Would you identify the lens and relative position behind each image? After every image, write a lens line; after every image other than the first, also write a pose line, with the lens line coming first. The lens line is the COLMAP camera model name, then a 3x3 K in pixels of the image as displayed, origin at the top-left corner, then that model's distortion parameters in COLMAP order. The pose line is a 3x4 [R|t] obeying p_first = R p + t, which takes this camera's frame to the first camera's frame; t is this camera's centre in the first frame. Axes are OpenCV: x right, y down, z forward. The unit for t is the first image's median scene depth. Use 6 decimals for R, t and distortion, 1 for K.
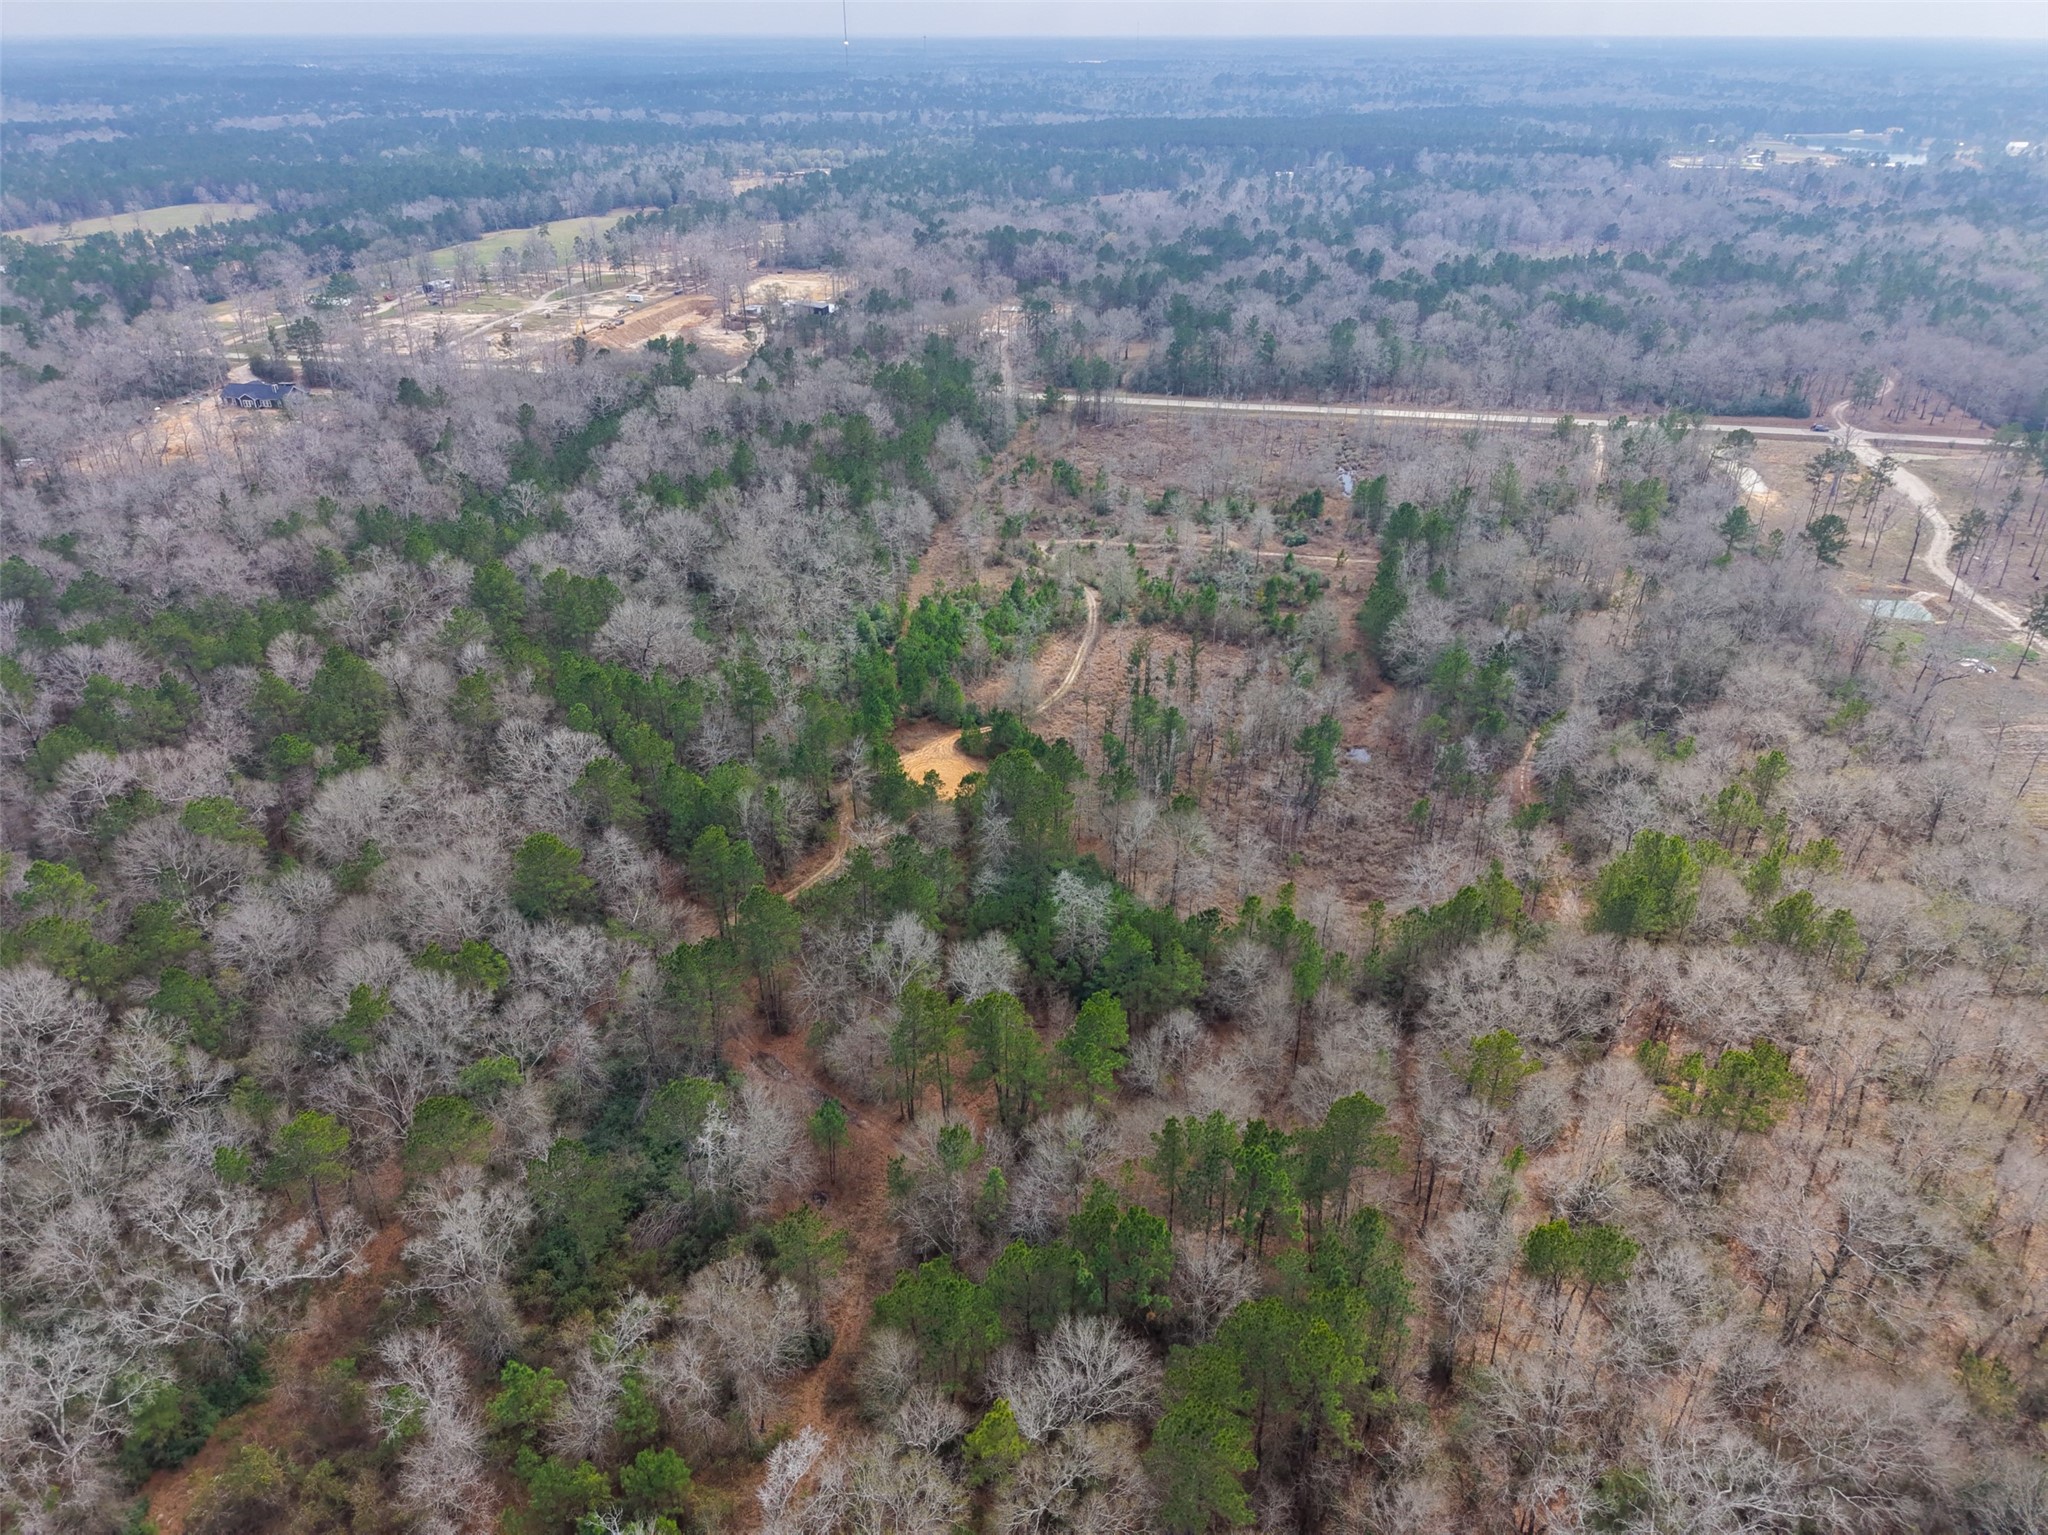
lens RADIAL K [[1357.3, 0, 1024.0], [0, 1357.3, 767.5], [0, 0, 1]] dist [0.032052, -0.031714]
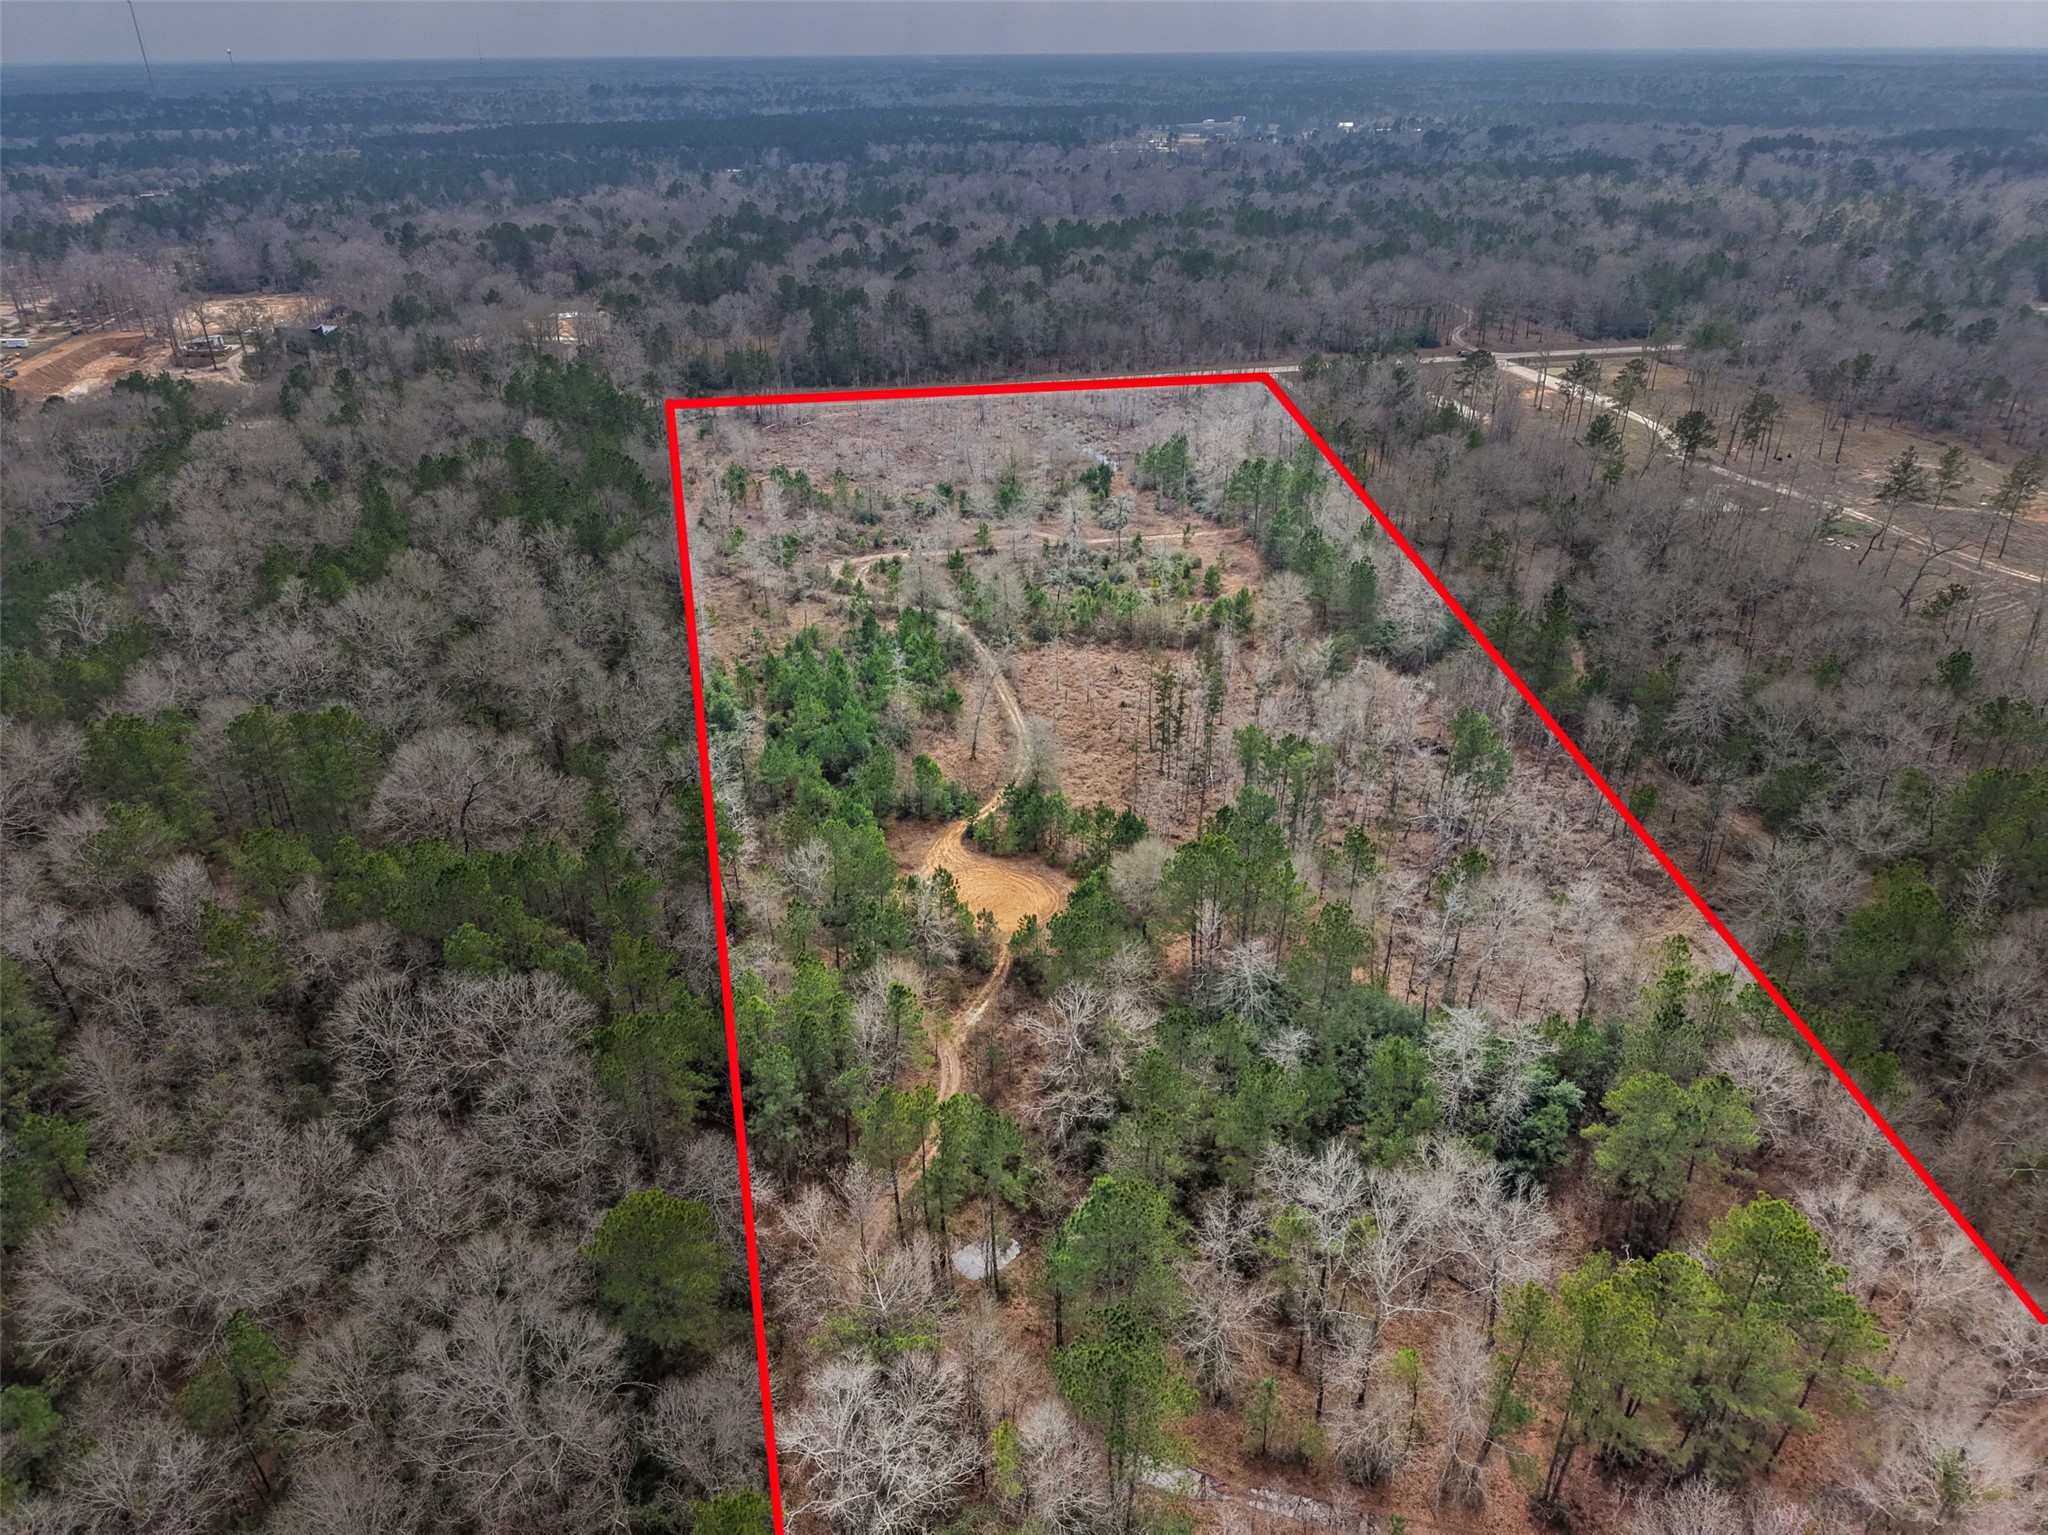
lens RADIAL K [[1357.3, 0, 1024.0], [0, 1357.3, 767.5], [0, 0, 1]] dist [0.032052, -0.031714]
pose [[0.912508, -0.197507, 0.358218, -0.096524], [0.201337, 0.979150, 0.026987, -0.025411], [-0.356079, 0.047496, 0.933248, 0.115842]]
